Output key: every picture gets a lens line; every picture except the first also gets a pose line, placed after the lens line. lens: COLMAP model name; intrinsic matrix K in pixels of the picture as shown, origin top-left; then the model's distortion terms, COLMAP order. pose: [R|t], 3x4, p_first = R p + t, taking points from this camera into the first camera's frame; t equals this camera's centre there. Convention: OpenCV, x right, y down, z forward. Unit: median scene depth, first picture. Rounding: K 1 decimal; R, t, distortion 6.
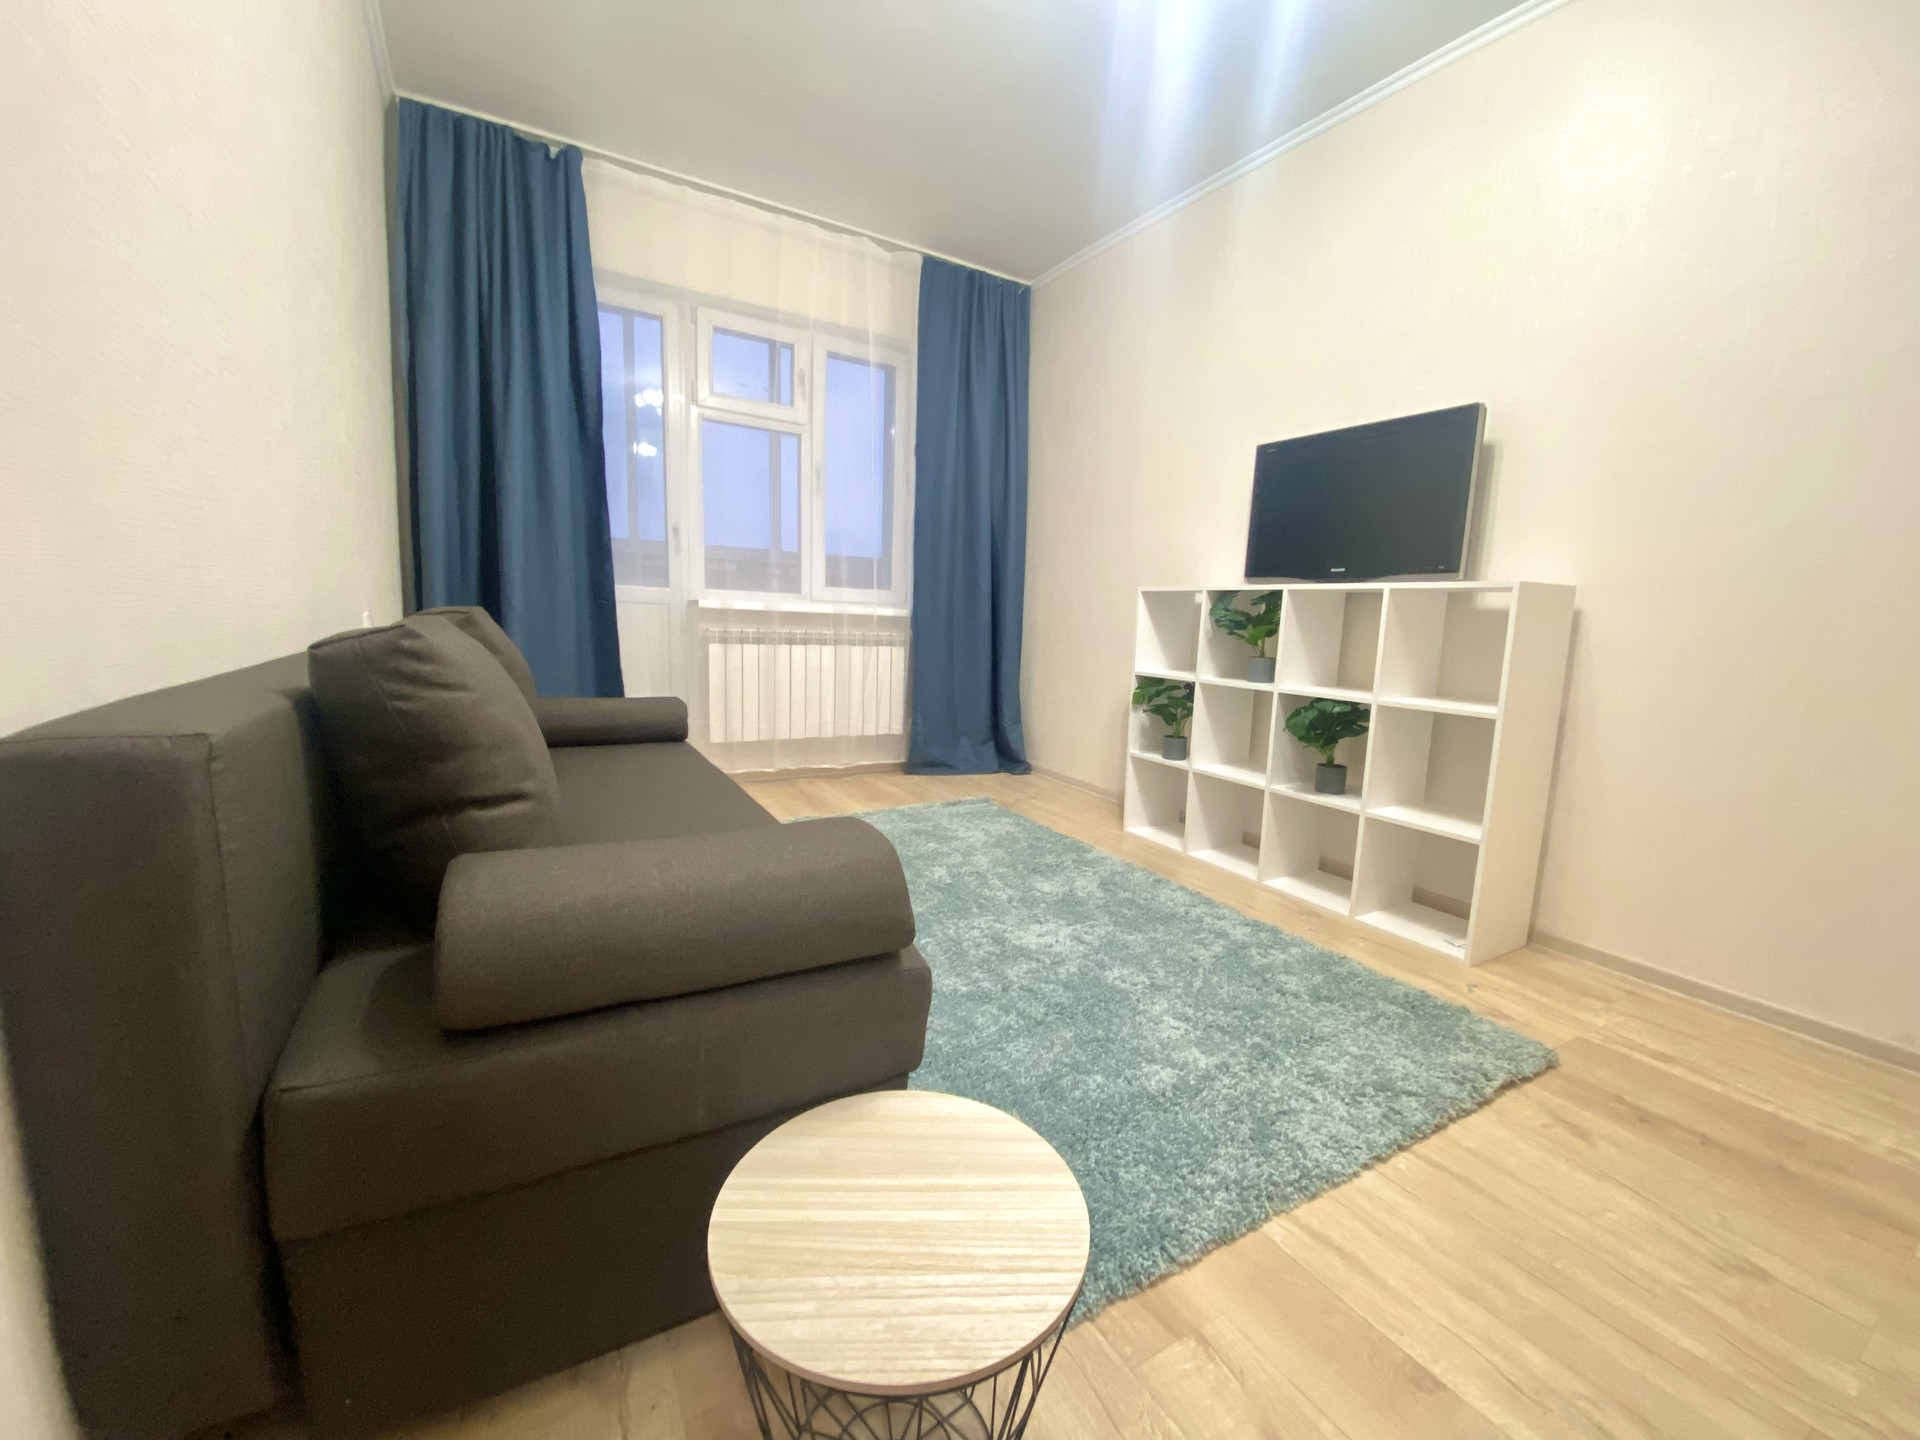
lens RADIAL K [[767.2, 0, 960.3], [0, 767.2, 723.2], [0, 0, 1]] dist [0.029981, -0.025646]
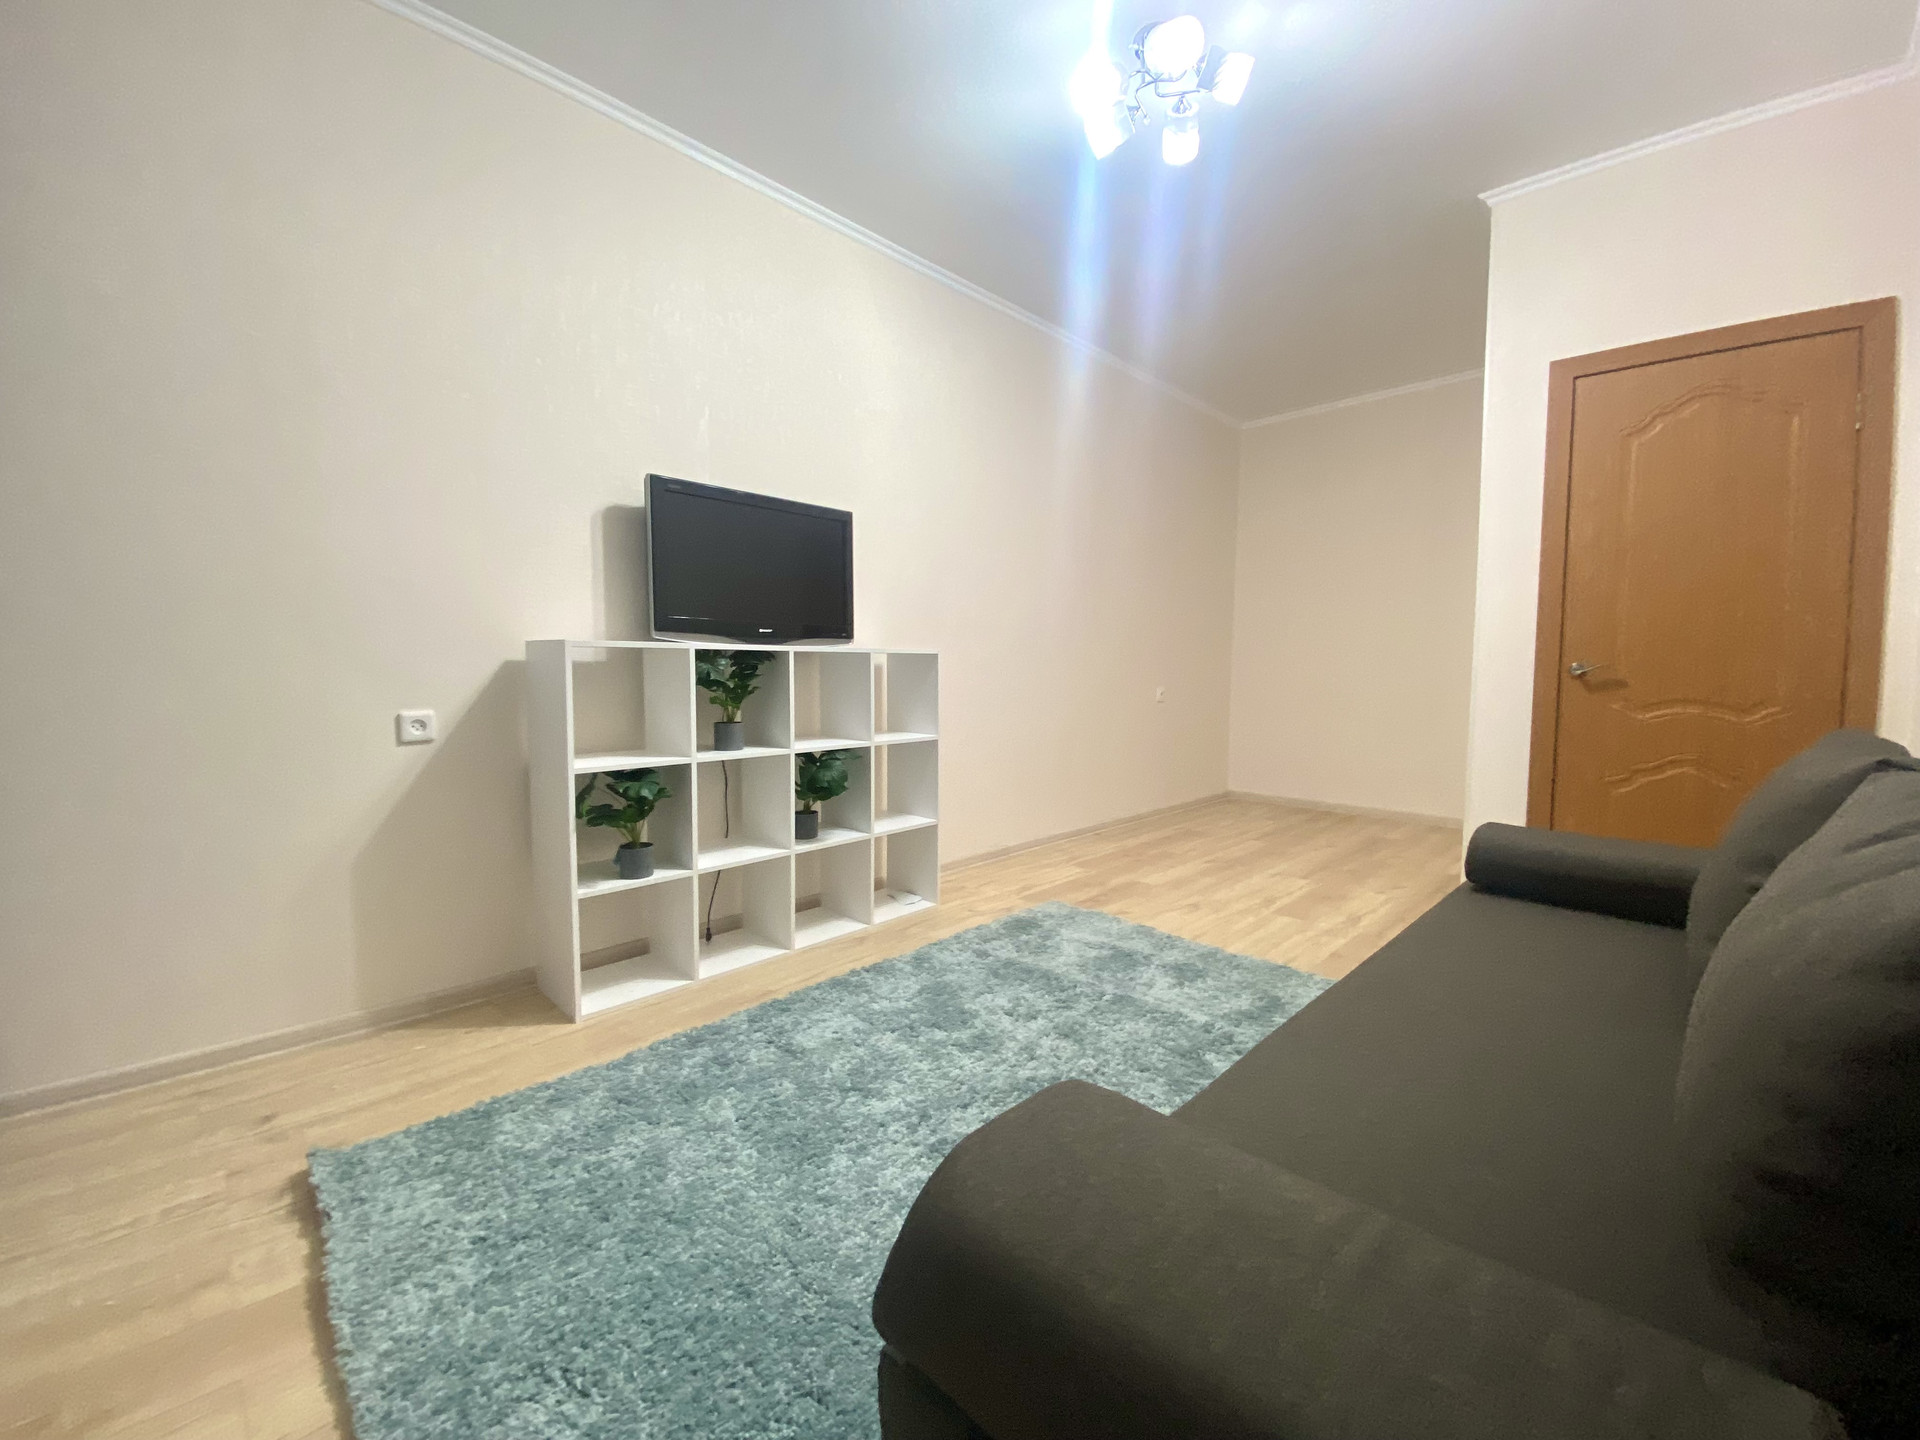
lens RADIAL K [[771.3, 0, 954.5], [0, 771.3, 717.4], [0, 0, 1]] dist [0.034909, -0.026023]
pose [[-0.267782, -0.110273, 0.957148, -0.467980], [0.121469, 0.981638, 0.147078, -0.164806], [-0.955792, 0.155649, -0.249470, 0.828914]]
